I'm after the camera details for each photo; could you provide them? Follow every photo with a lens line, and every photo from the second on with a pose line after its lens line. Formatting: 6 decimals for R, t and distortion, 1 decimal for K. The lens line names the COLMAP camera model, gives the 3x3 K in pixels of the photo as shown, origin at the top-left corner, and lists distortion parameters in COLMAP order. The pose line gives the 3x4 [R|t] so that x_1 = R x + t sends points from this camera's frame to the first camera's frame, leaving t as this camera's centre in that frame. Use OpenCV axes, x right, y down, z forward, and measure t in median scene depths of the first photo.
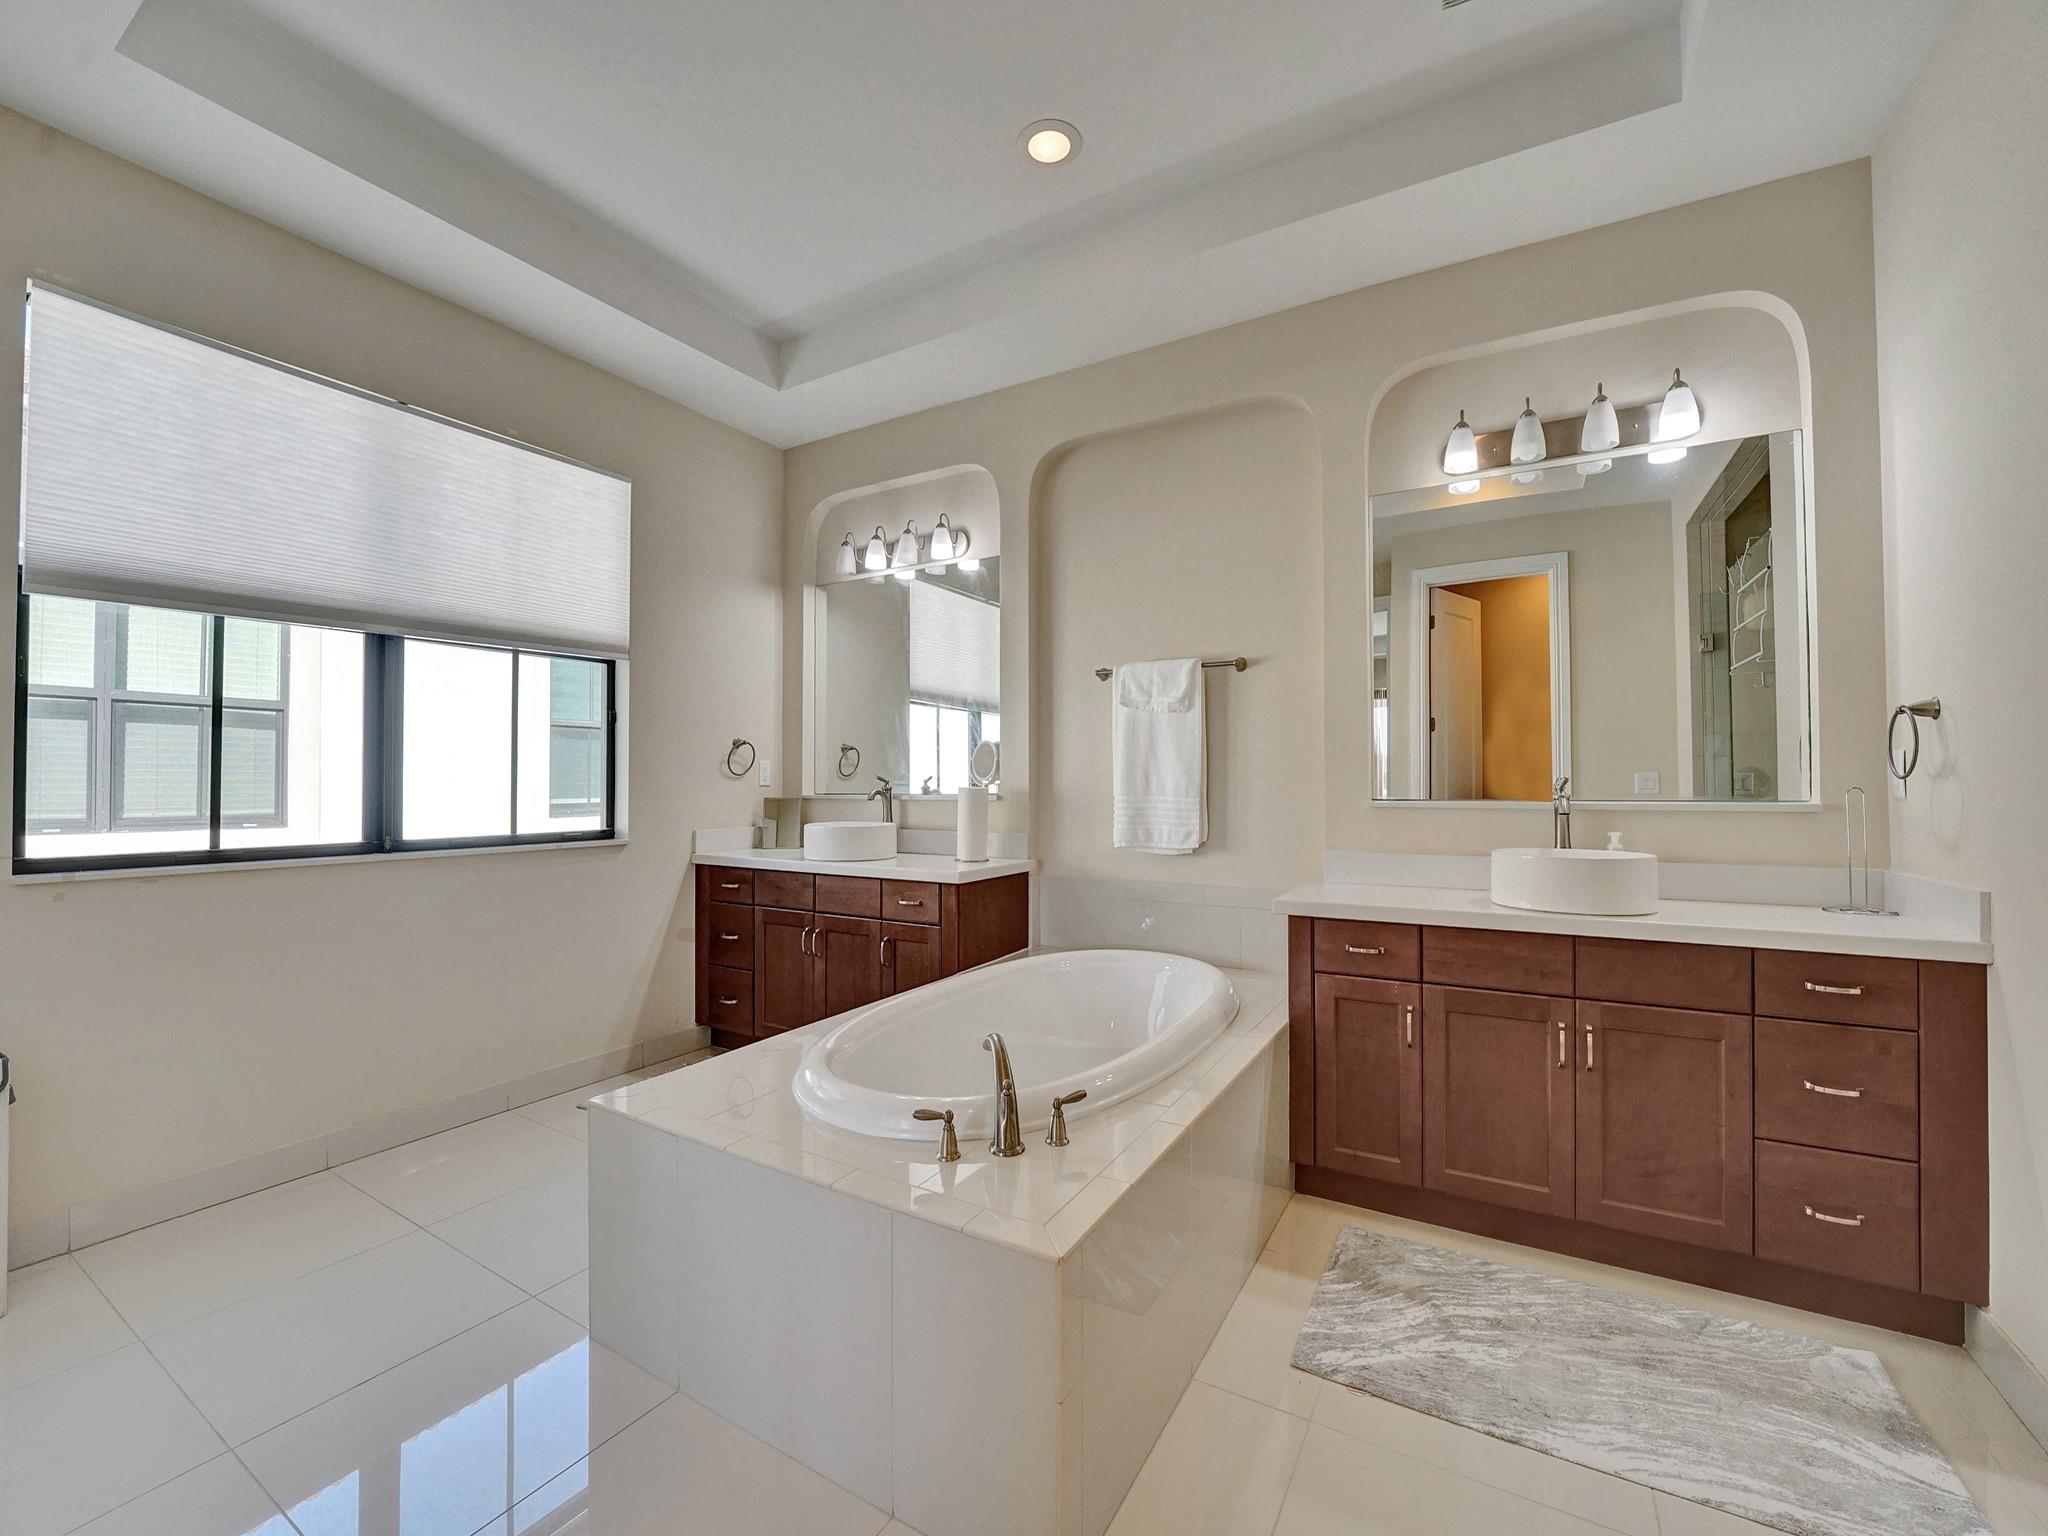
lens RADIAL K [[835.2, 0, 1018.1], [0, 835.2, 768.6], [0, 0, 1]] dist [-0.029172, 0.004499]
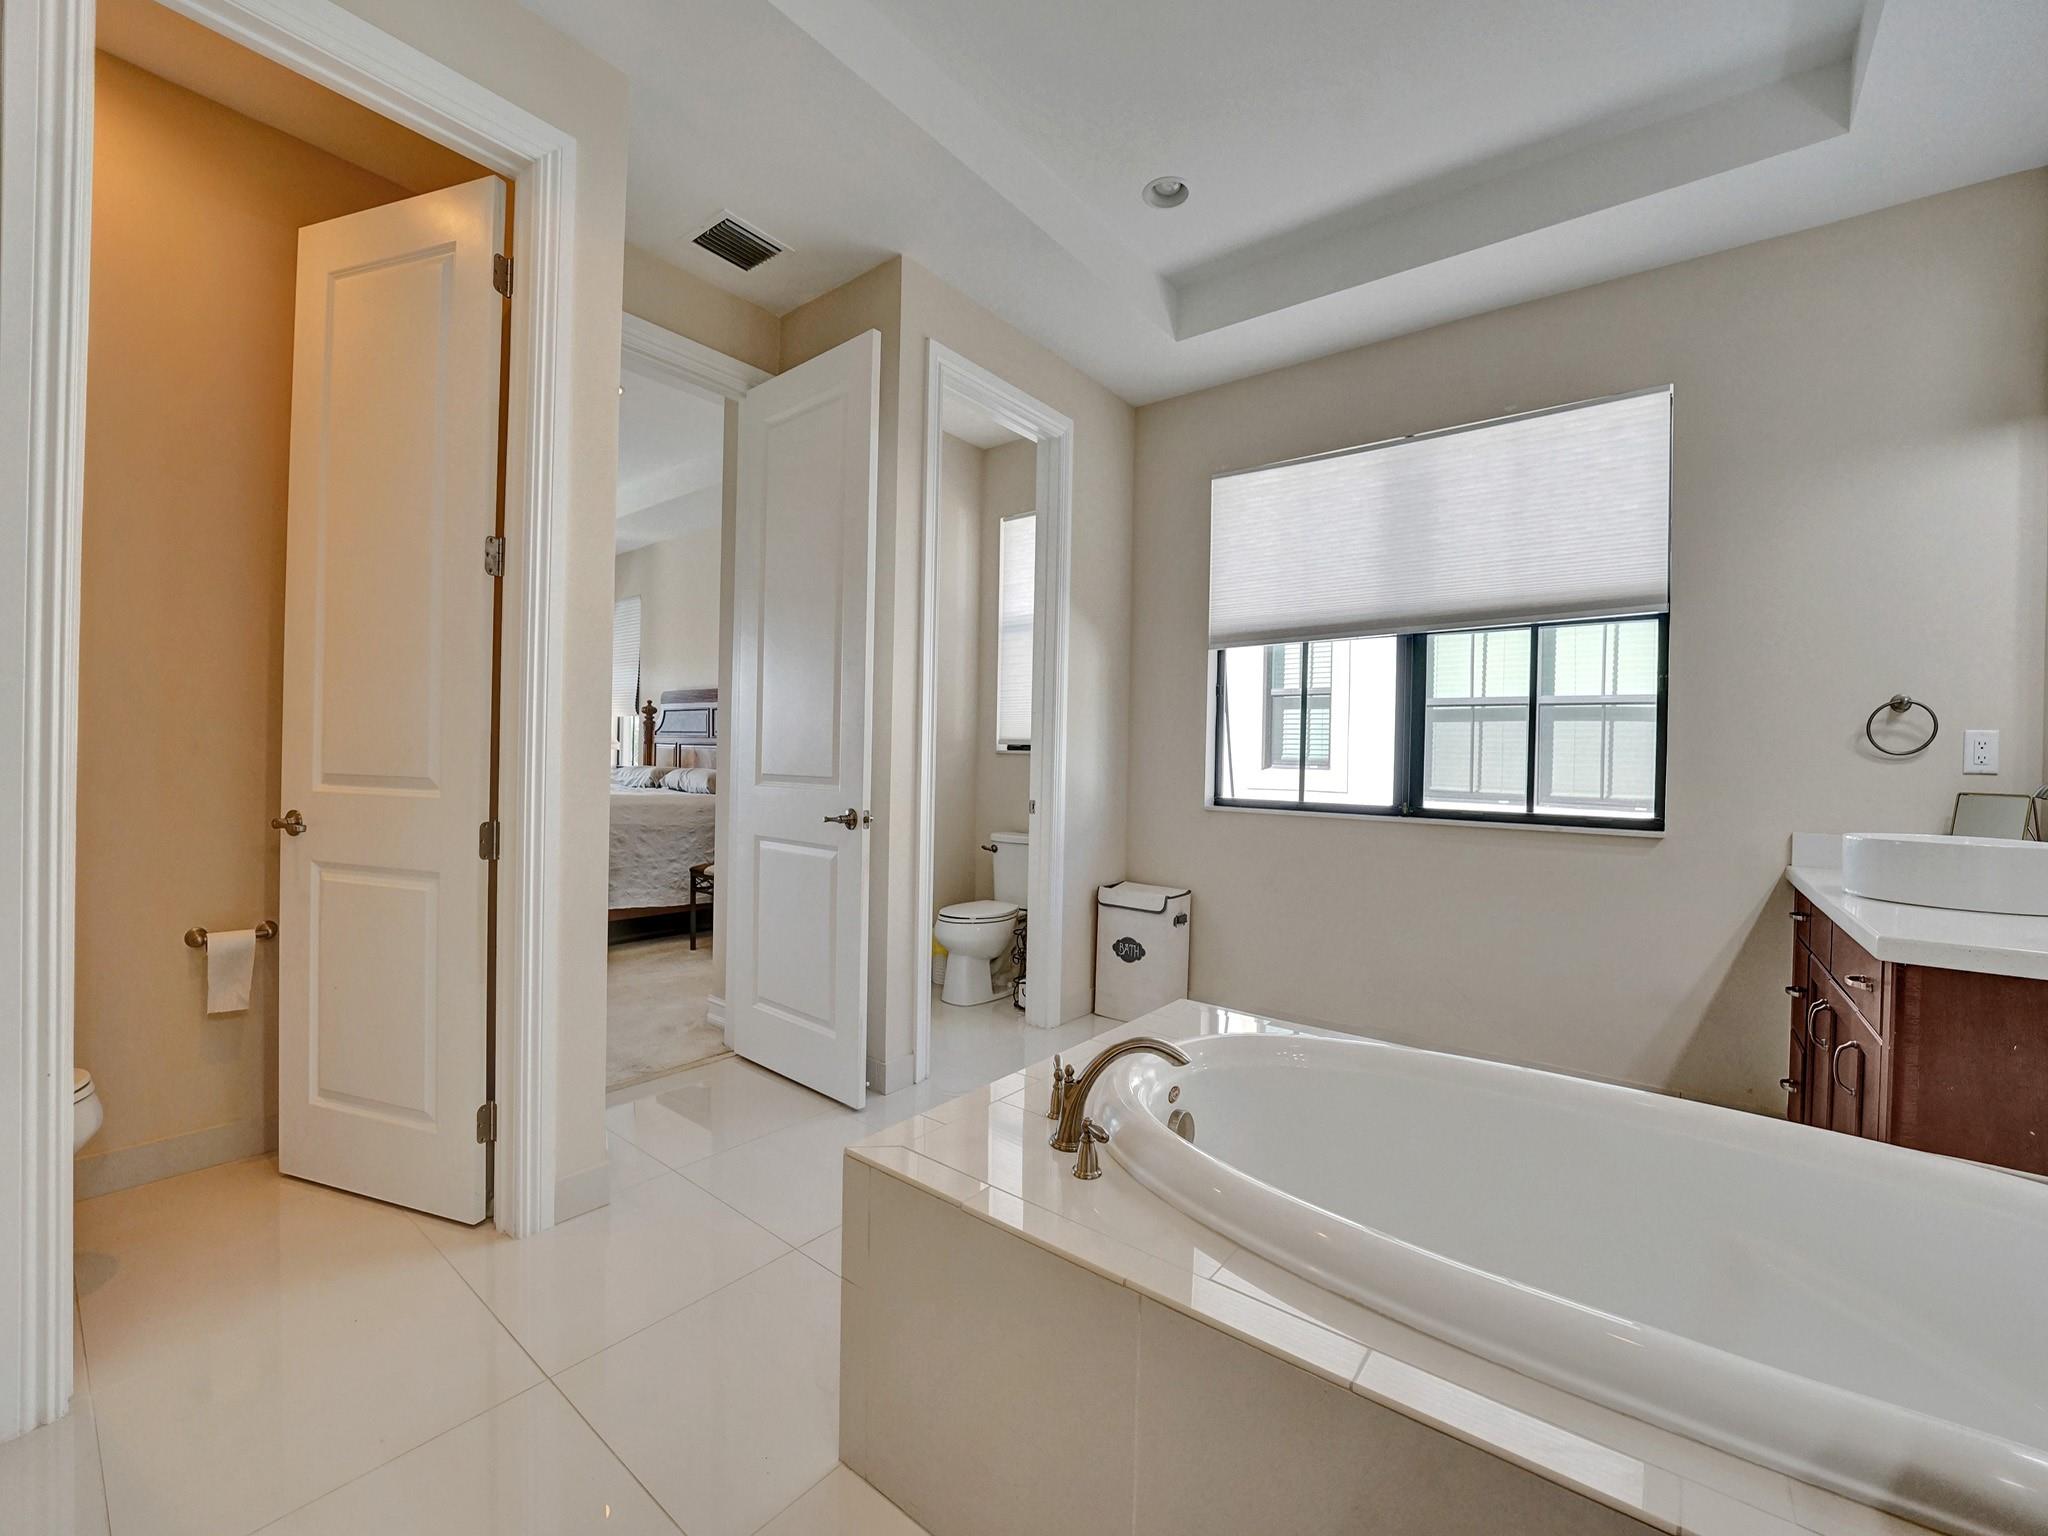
lens RADIAL K [[835.2, 0, 1018.1], [0, 835.2, 768.6], [0, 0, 1]] dist [-0.029172, 0.004499]
pose [[-0.133986, 0.004026, -0.990975, 0.444293], [-0.010607, 0.999929, 0.005497, 0.027682], [0.990926, 0.011248, -0.133934, 0.533166]]
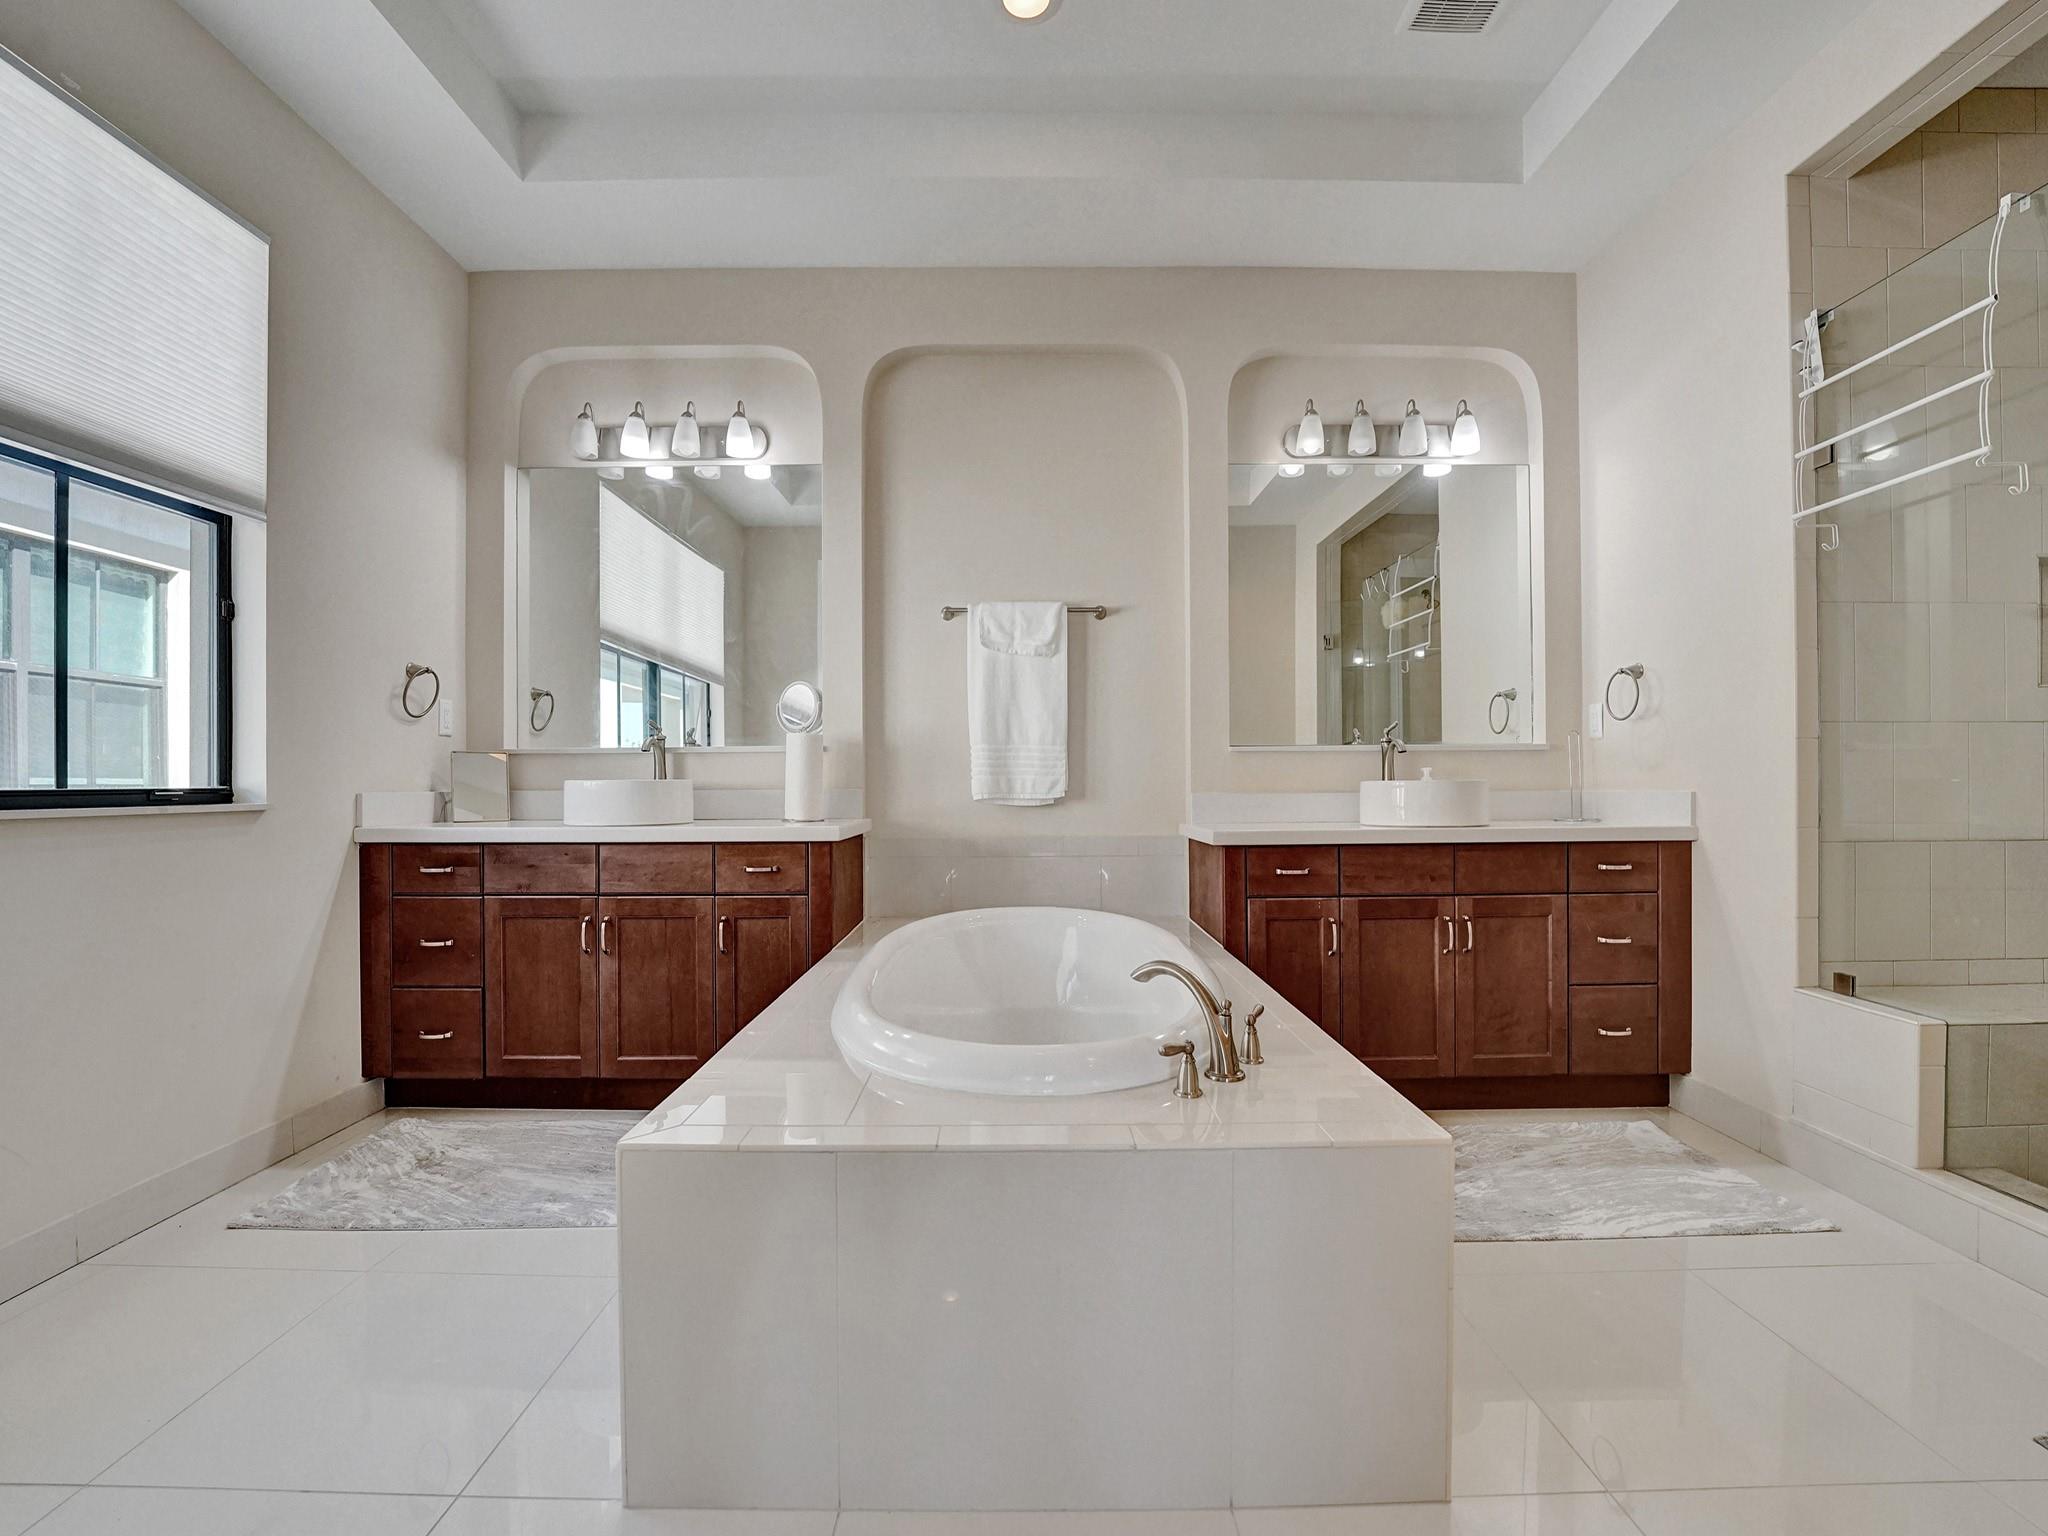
lens RADIAL K [[864.0, 0, 1023.3], [0, 864.0, 784.0], [0, 0, 1]] dist [-0.025024, 0.000135]
pose [[0.856979, -0.003182, 0.515342, -0.335541], [-0.005322, 0.999873, 0.015023, 0.063407], [-0.515324, -0.015617, 0.856853, 0.156865]]
